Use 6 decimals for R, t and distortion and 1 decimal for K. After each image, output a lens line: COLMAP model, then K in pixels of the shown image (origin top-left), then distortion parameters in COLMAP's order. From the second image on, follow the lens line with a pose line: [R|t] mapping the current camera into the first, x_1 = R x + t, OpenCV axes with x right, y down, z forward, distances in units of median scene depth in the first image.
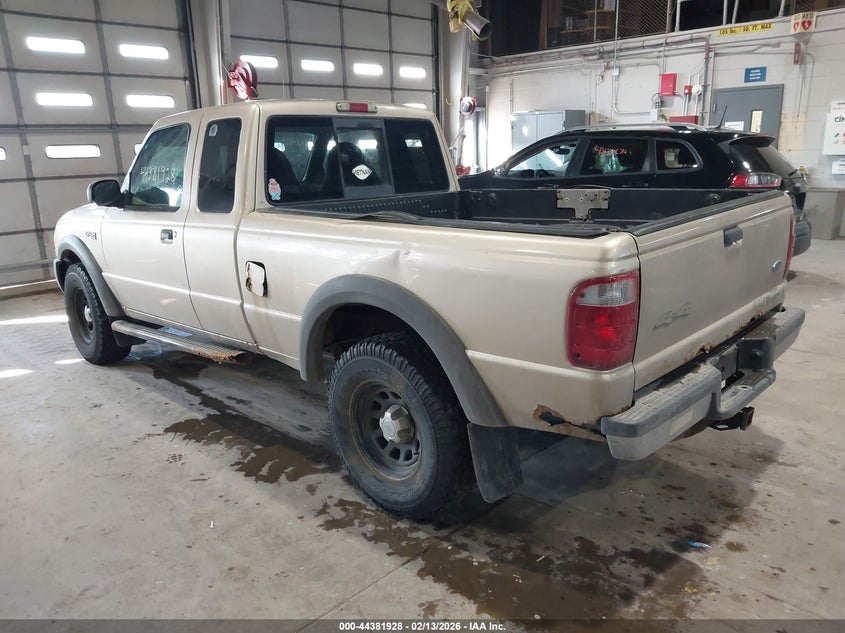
lens RADIAL K [[672.1, 0, 417.6], [0, 672.1, 316.8], [0, 0, 1]] dist [-0.007409, -0.008868]
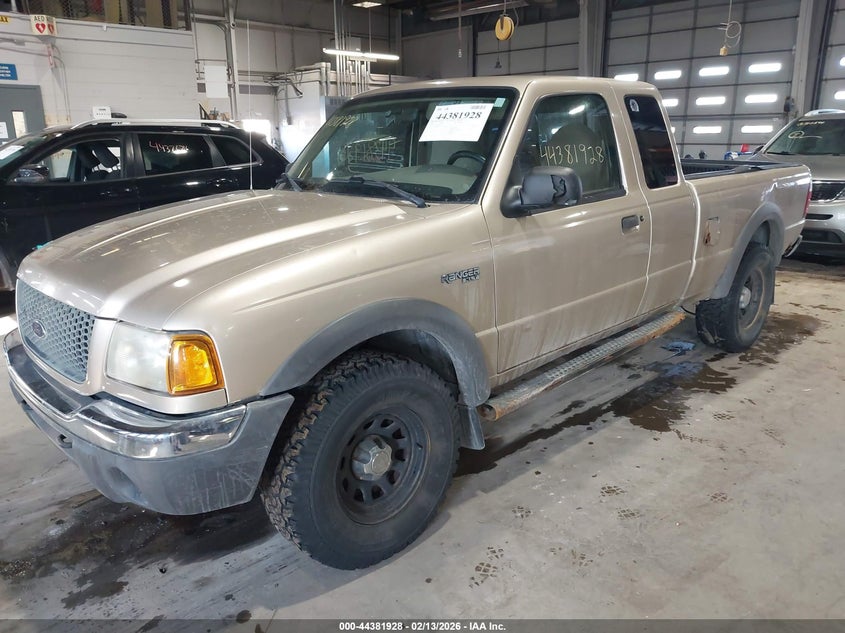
lens RADIAL K [[672.1, 0, 417.6], [0, 672.1, 316.8], [0, 0, 1]] dist [-0.007409, -0.008868]
pose [[0.029206, -0.231933, 0.972293, -1.248966], [0.253603, 0.942600, 0.217232, -0.264576], [-0.966867, 0.240233, 0.086348, 1.219668]]
